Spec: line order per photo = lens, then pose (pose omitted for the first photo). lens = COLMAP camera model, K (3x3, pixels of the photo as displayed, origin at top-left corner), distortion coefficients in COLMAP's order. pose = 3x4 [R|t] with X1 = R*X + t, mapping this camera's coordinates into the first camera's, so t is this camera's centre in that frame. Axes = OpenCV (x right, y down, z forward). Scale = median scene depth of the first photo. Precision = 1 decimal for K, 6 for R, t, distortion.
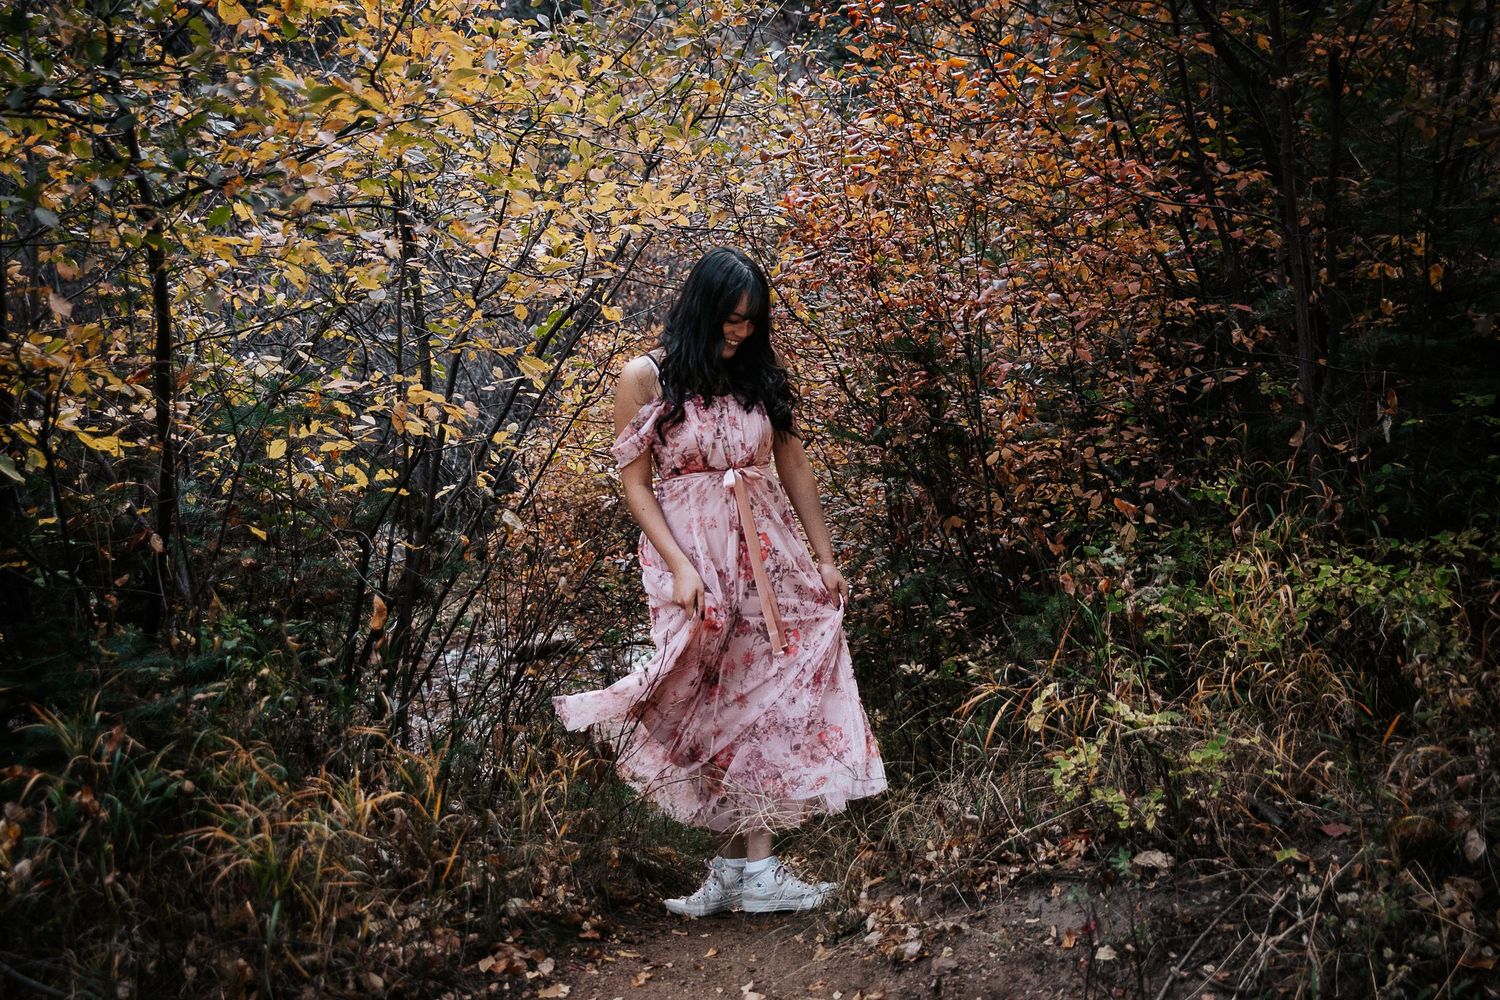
lens RADIAL K [[1708.9, 0, 756.3], [0, 1708.9, 494.7], [0, 0, 1]] dist [-0.009703, 0.000000]
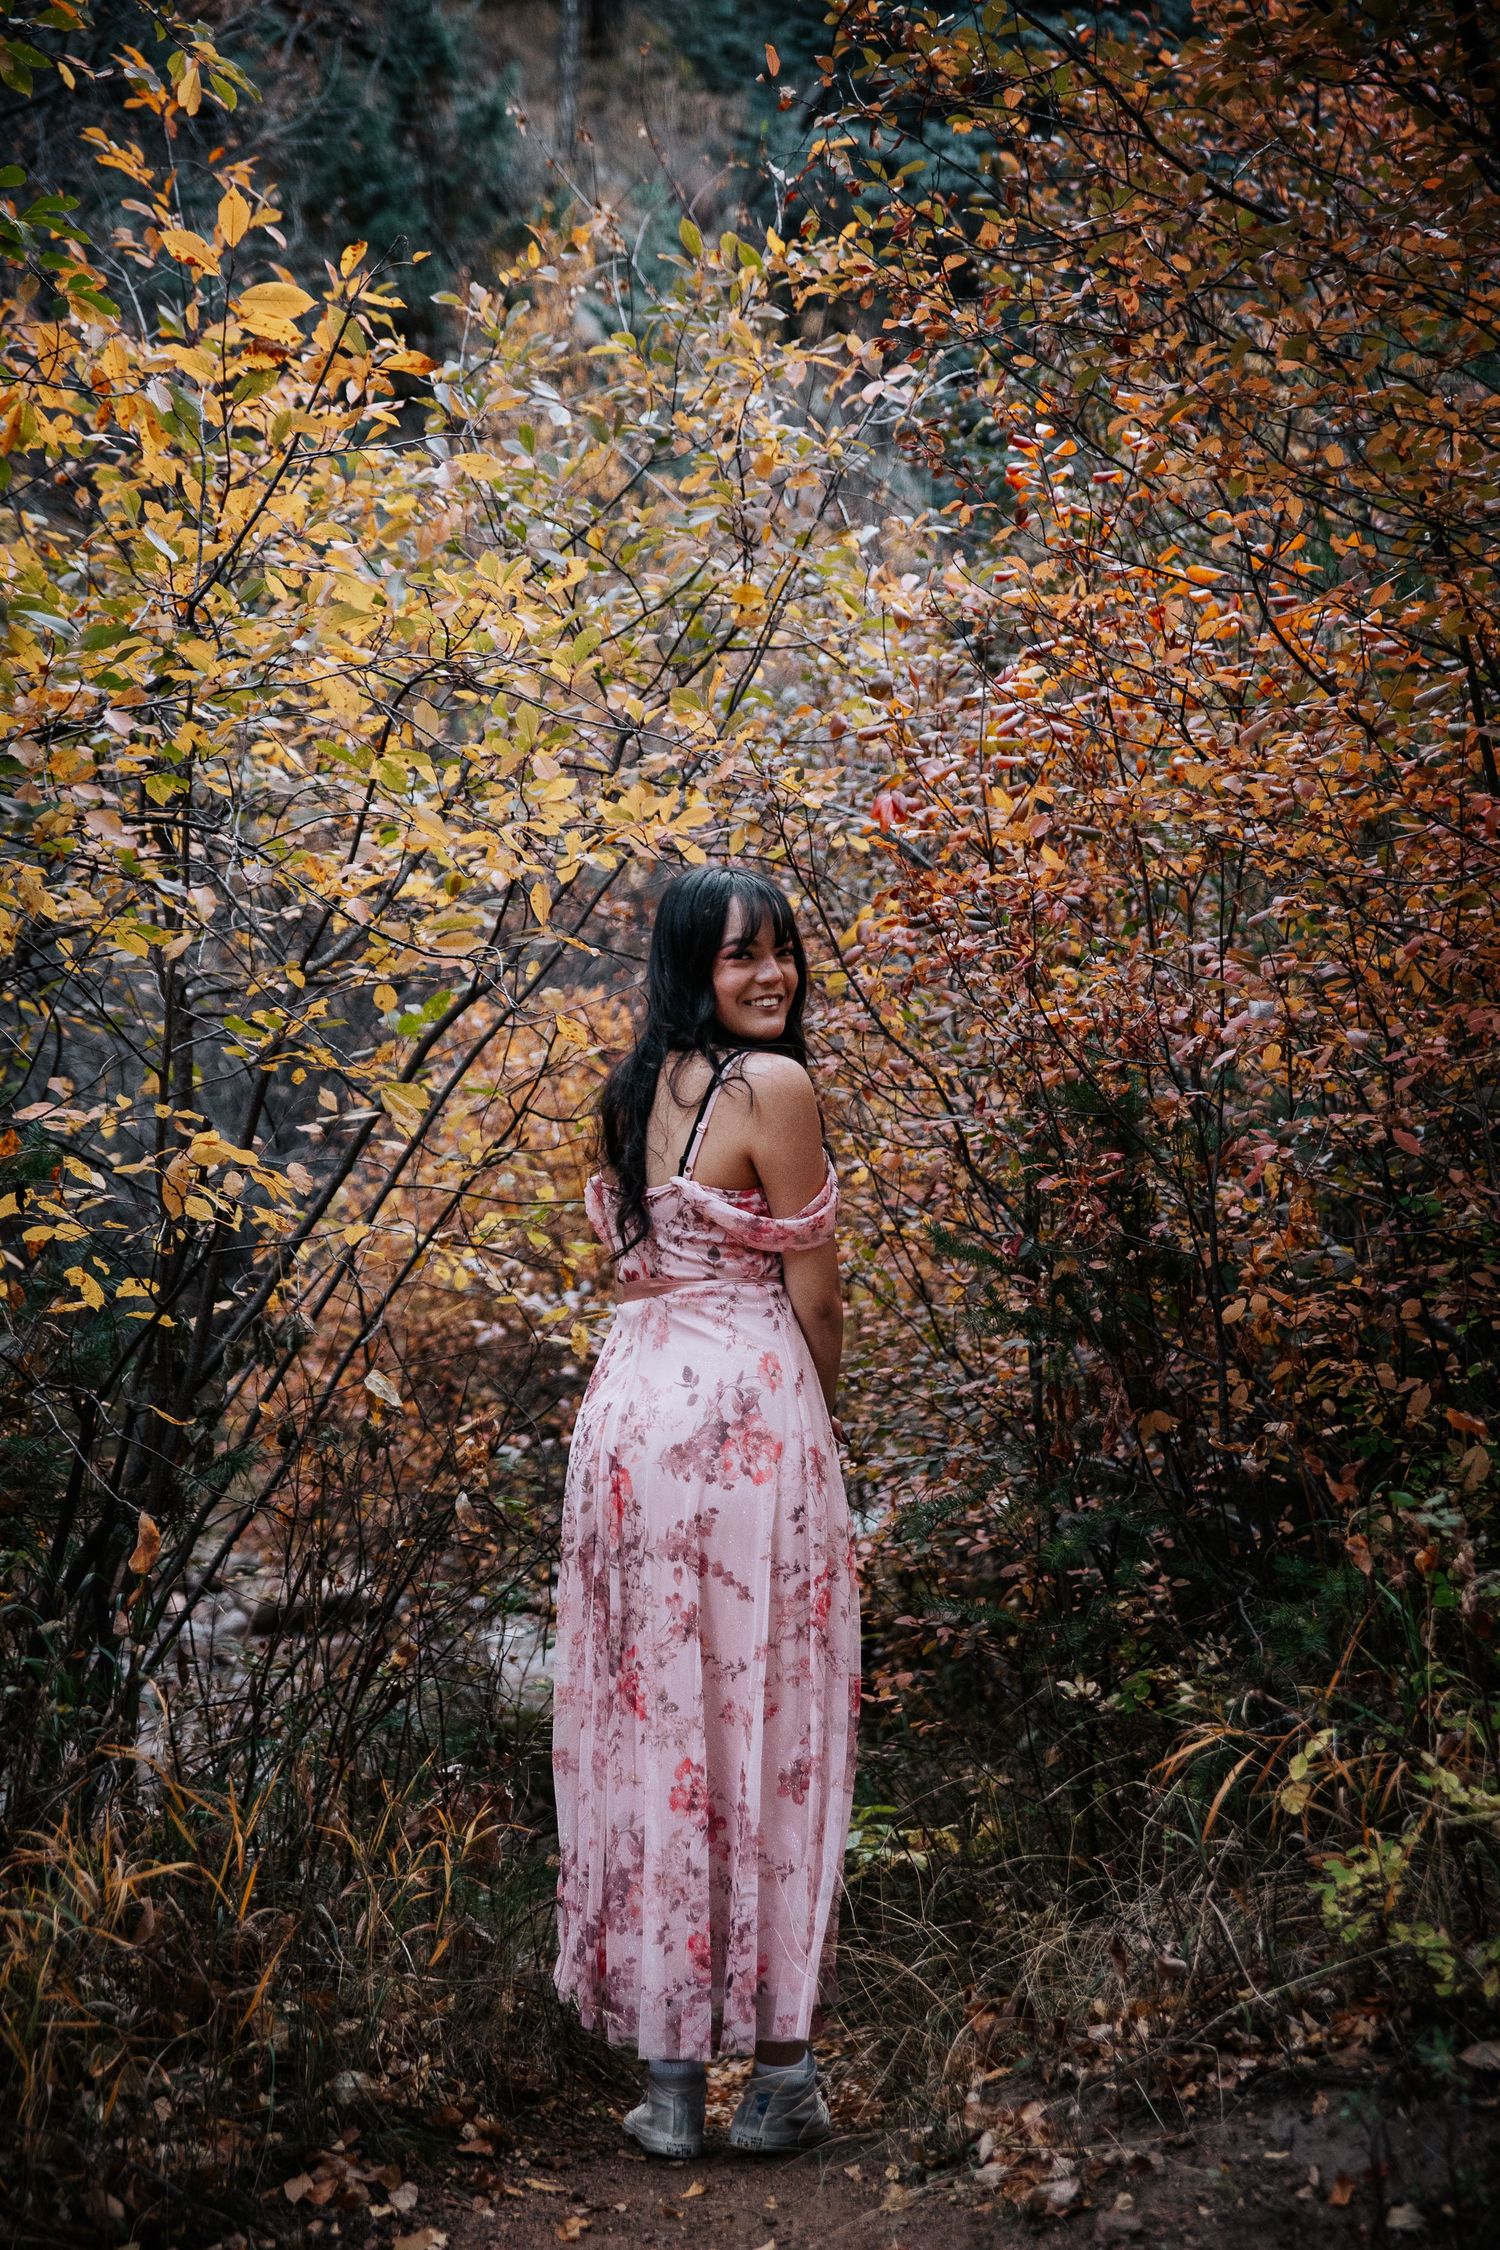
lens RADIAL K [[3558.3, 0, 743.4], [0, 3558.3, 1132.5], [0, 0, 1]] dist [0.154453, 0.000000]
pose [[0.998726, 0.050431, 0.001462, -0.030607], [-0.050302, 0.997571, -0.048181, -0.019456], [-0.003888, 0.048046, 0.998838, -0.192277]]
